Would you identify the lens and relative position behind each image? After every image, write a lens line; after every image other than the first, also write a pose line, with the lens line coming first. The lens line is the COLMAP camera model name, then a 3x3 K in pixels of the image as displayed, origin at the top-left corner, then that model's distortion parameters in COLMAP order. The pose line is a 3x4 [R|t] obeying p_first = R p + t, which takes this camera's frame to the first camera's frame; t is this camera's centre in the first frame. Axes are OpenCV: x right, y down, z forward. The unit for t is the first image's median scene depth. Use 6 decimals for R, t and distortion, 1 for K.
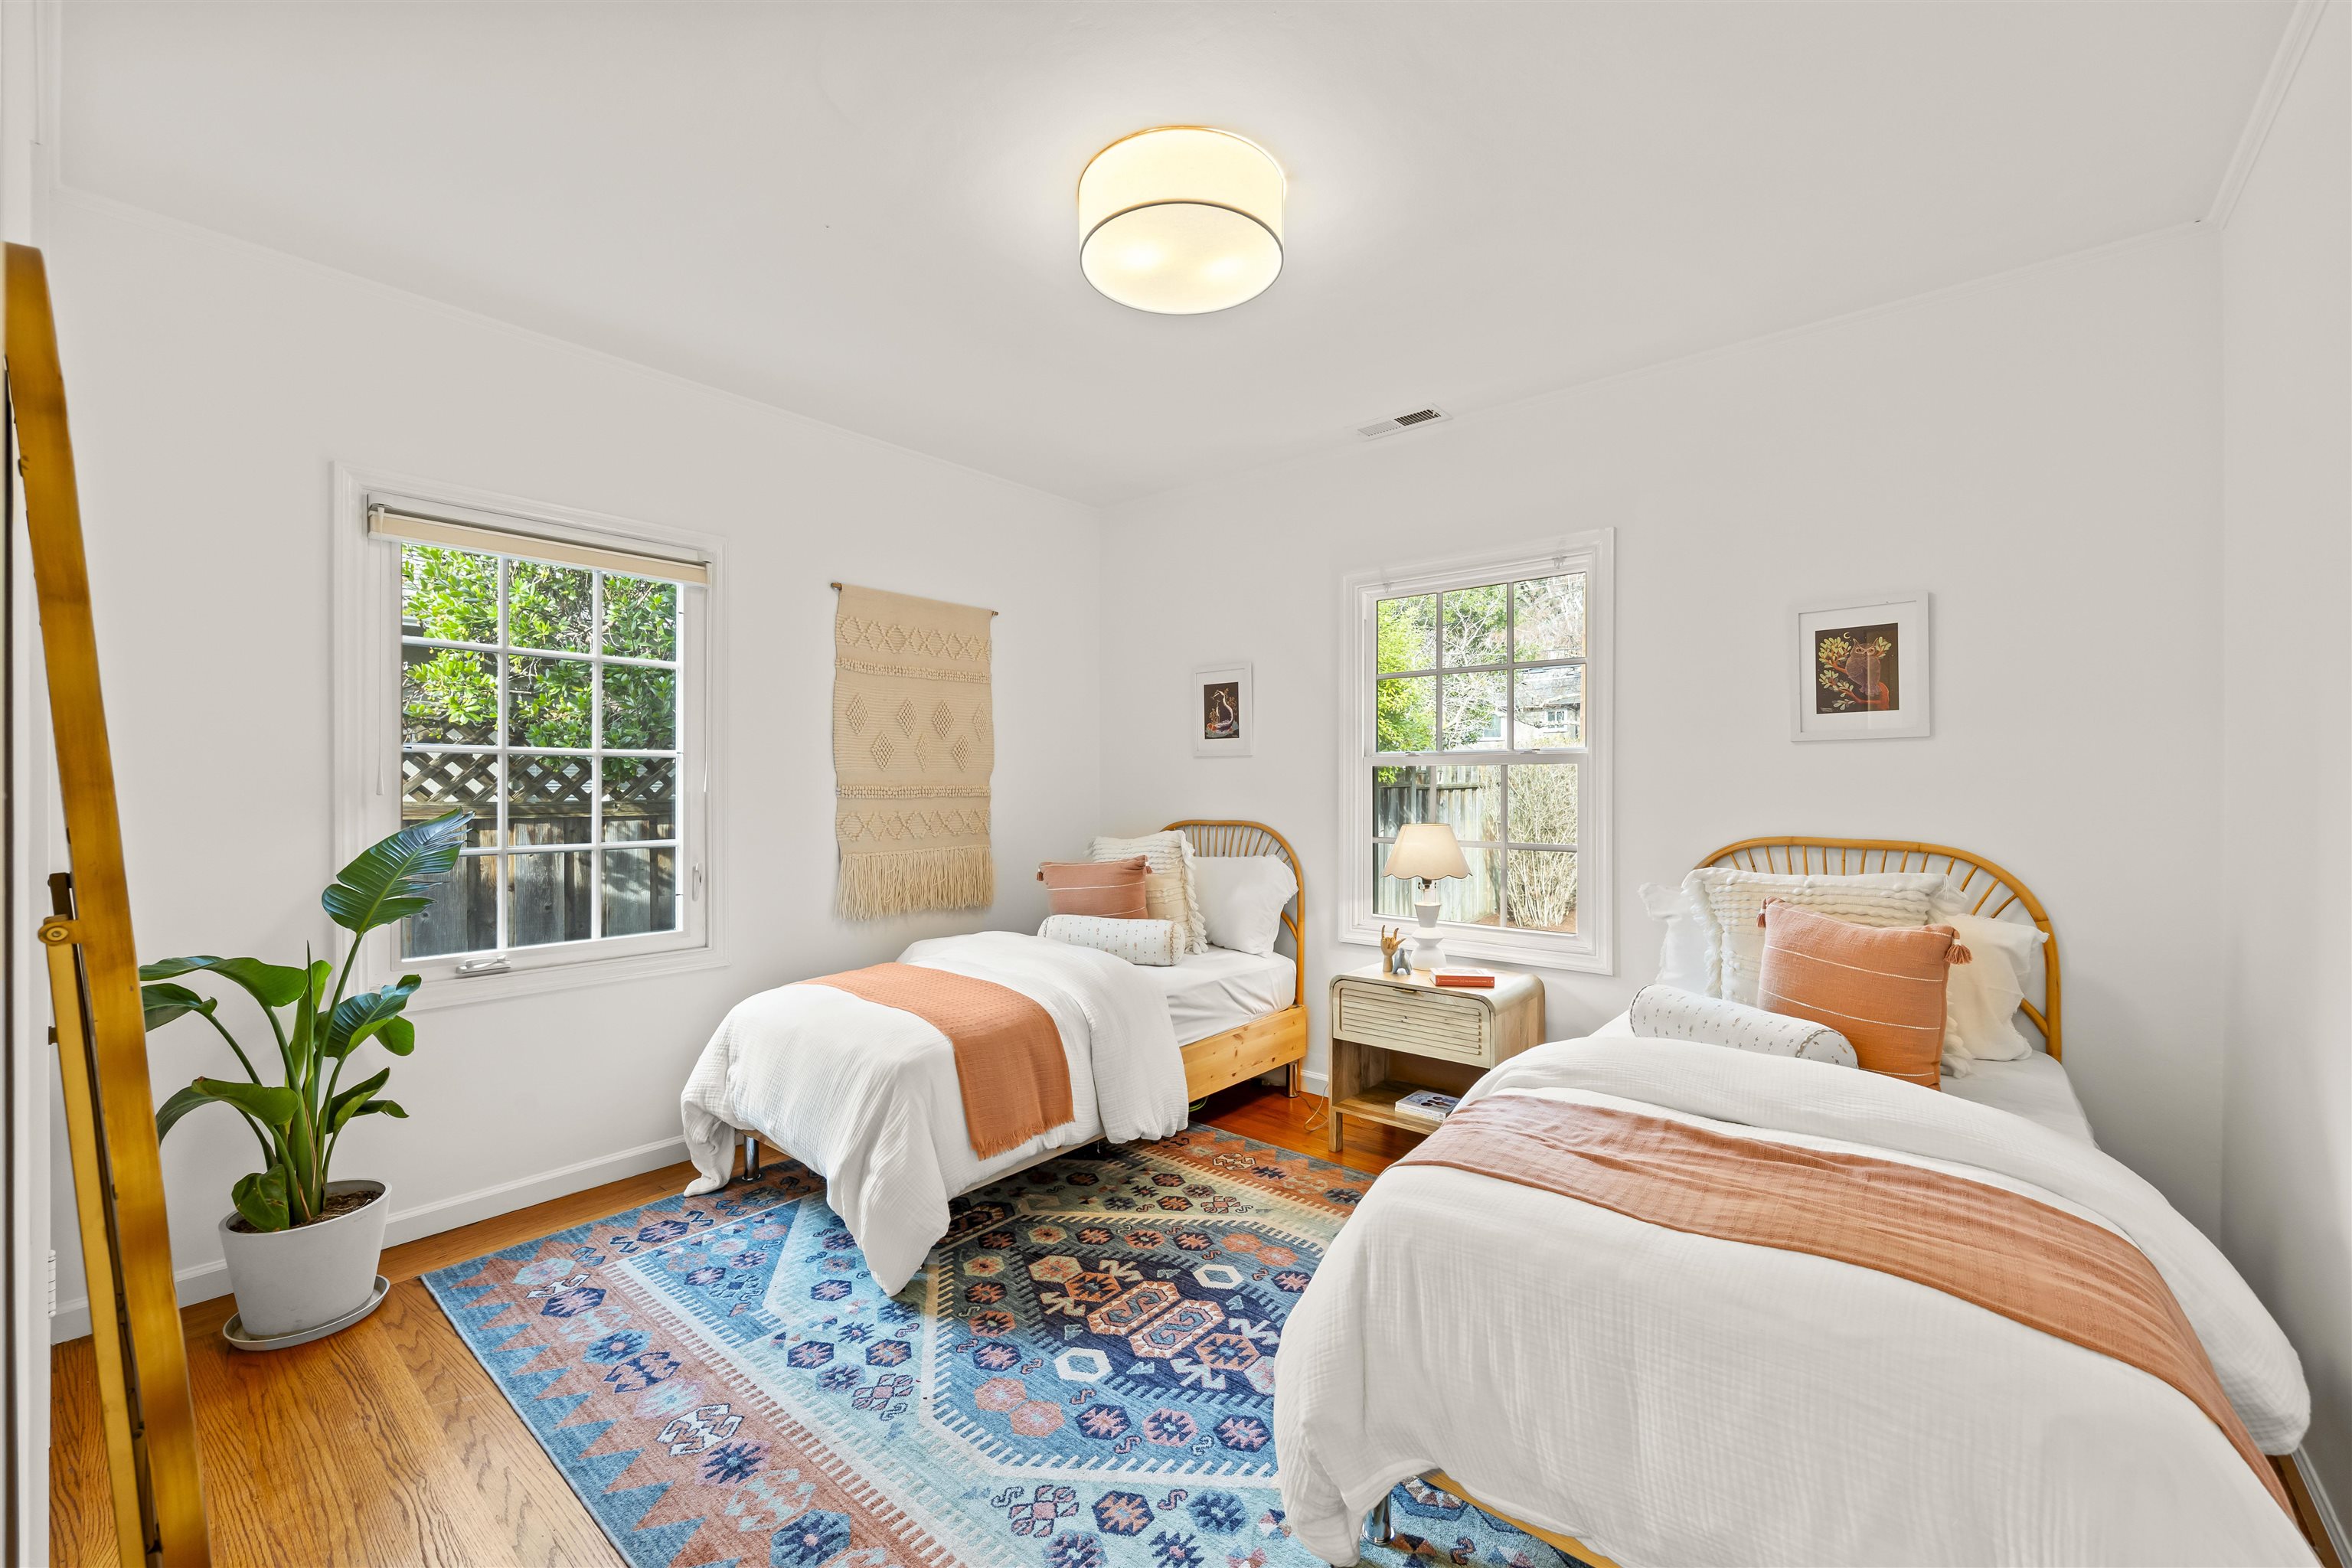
lens RADIAL K [[950.9, 0, 1170.2], [0, 950.9, 780.5], [0, 0, 1]] dist [-0.001617, 0.000958]
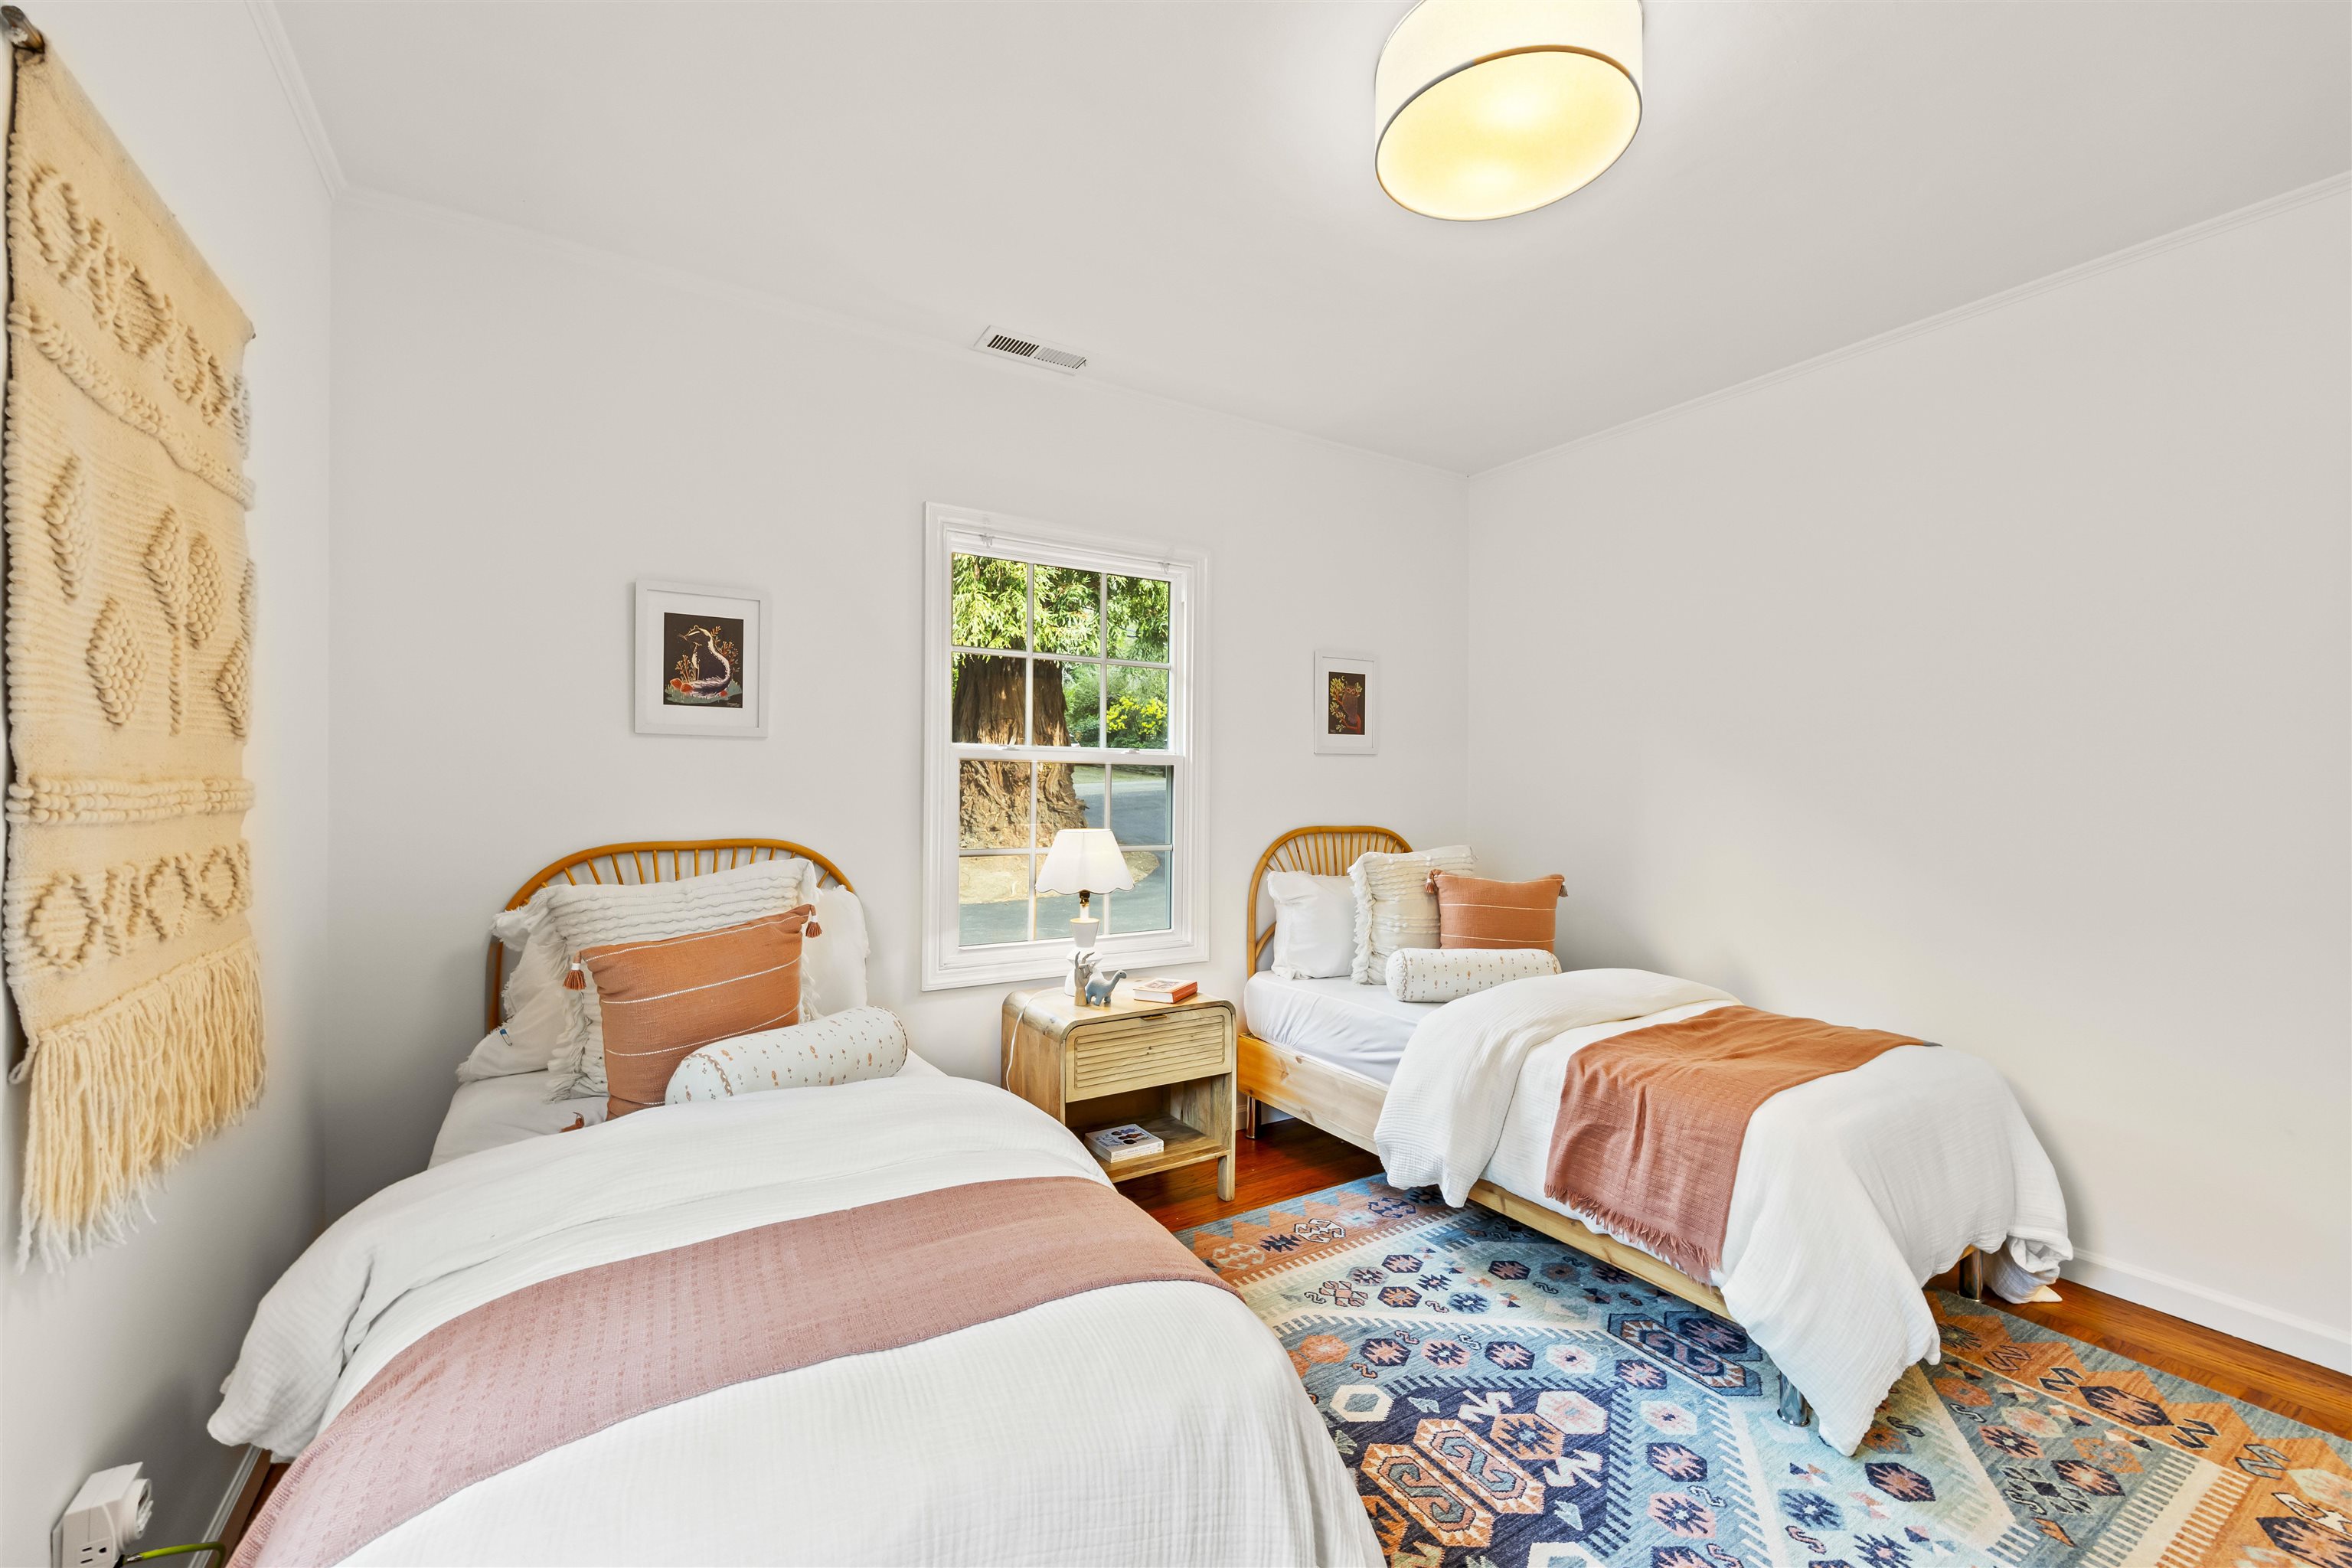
lens RADIAL K [[950.9, 0, 1174.4], [0, 950.9, 790.3], [0, 0, 1]] dist [-0.001617, 0.000958]
pose [[0.301817, 0.002674, 0.953362, -0.670515], [-0.006534, 0.999978, -0.000737, 0.012189], [-0.953343, -0.006007, 0.301828, 0.814272]]
